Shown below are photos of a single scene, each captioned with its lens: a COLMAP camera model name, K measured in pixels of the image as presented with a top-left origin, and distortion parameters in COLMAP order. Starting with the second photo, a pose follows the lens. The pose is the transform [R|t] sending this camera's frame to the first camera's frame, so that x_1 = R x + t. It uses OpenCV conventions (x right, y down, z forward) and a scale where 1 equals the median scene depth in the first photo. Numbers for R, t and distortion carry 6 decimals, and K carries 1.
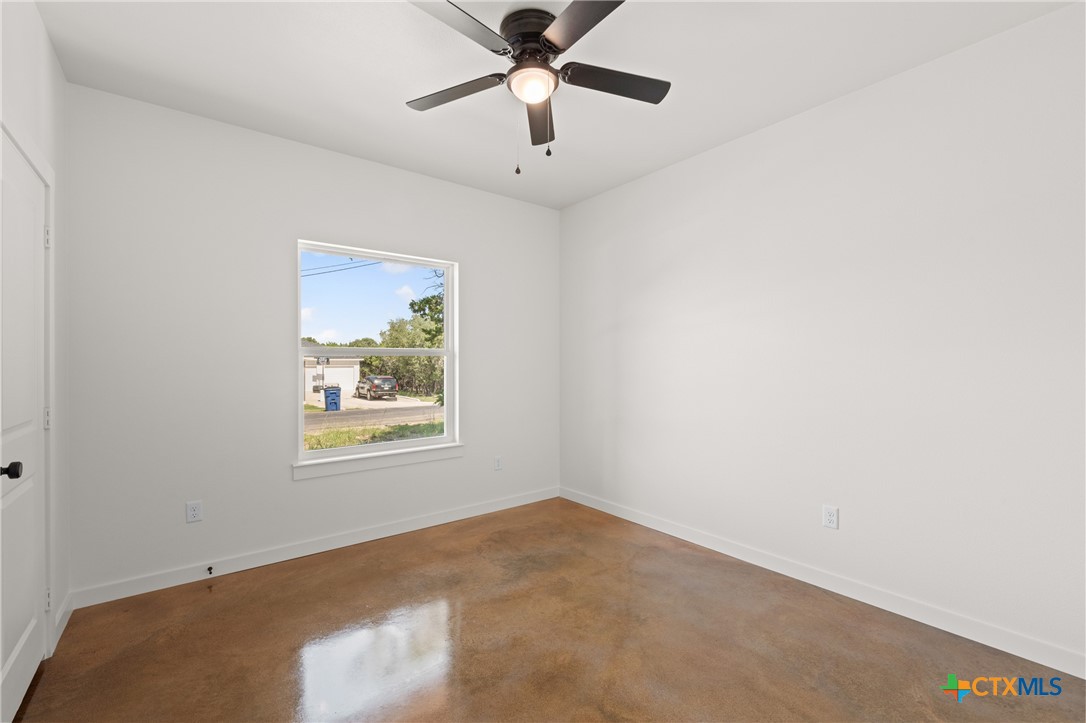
lens RADIAL K [[466.1, 0, 535.5], [0, 466.1, 368.6], [0, 0, 1]] dist [-0.013477, 0.000137]
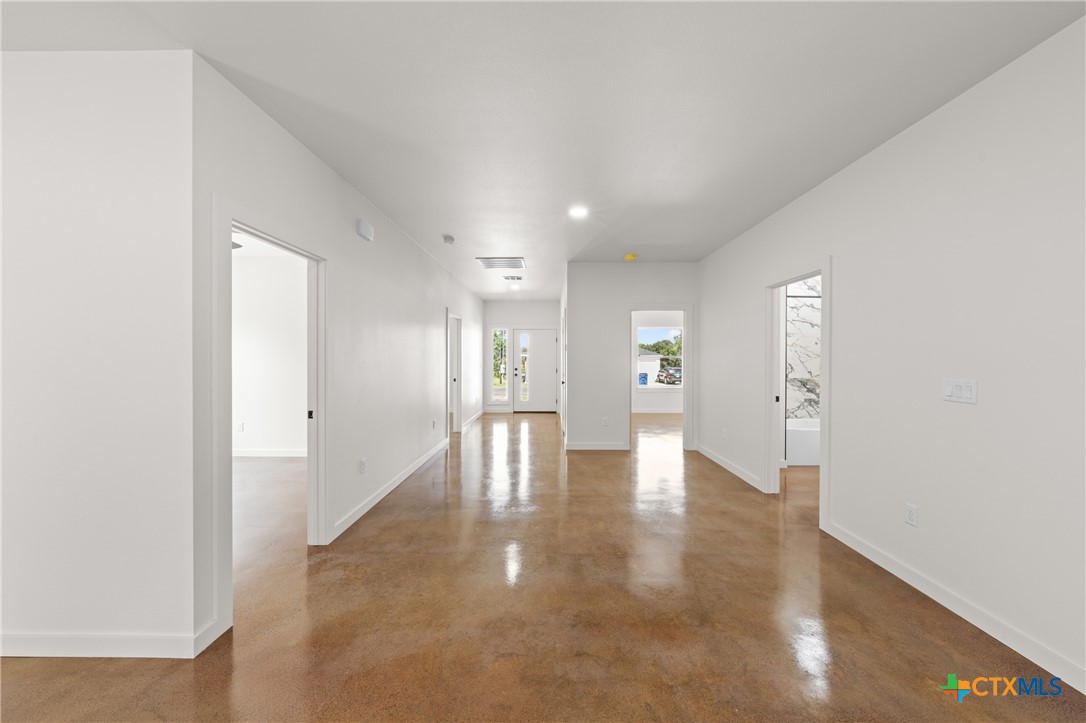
lens RADIAL K [[379.4, 0, 546.5], [0, 379.4, 359.9], [0, 0, 1]] dist [0.002328, 0.000233]
pose [[0.793534, 0.008851, -0.608462, 0.245247], [-0.012187, 0.999925, -0.001348, -0.007587], [0.608404, 0.008485, 0.793582, -0.618280]]
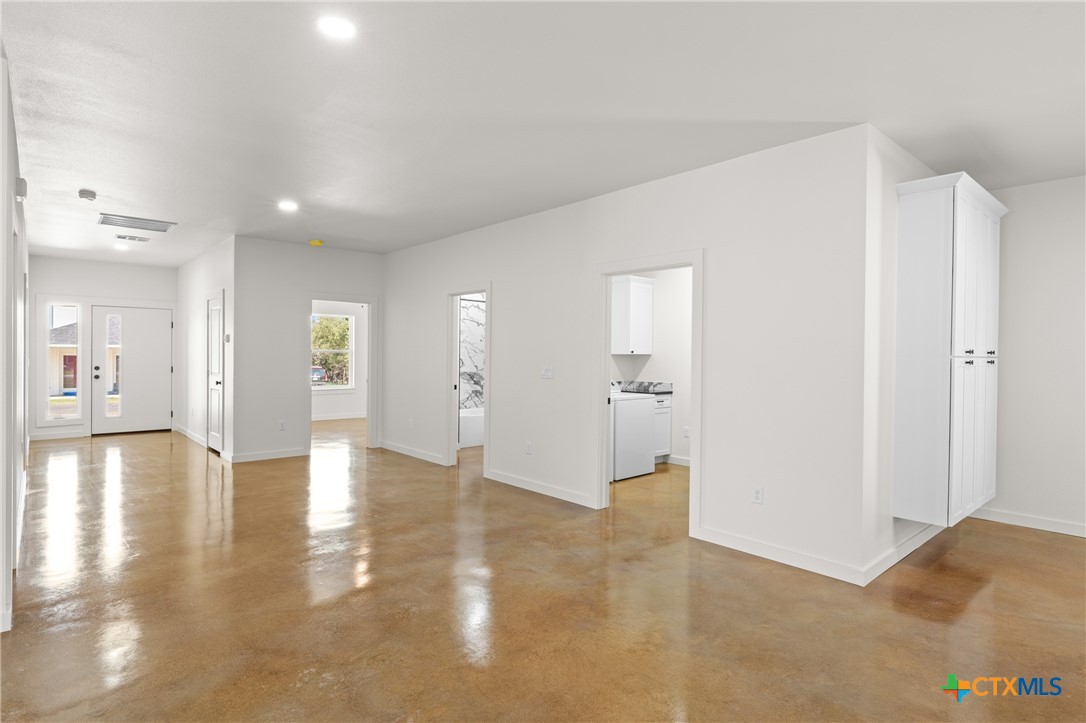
lens RADIAL K [[573.0, 0, 541.3], [0, 573.0, 358.9], [0, 0, 1]] dist [0.001375, 0.000540]
pose [[0.997300, 0.012948, 0.072283, 0.251336], [-0.012704, 0.999912, -0.003832, -0.004407], [-0.072326, 0.002903, 0.997377, -0.902969]]
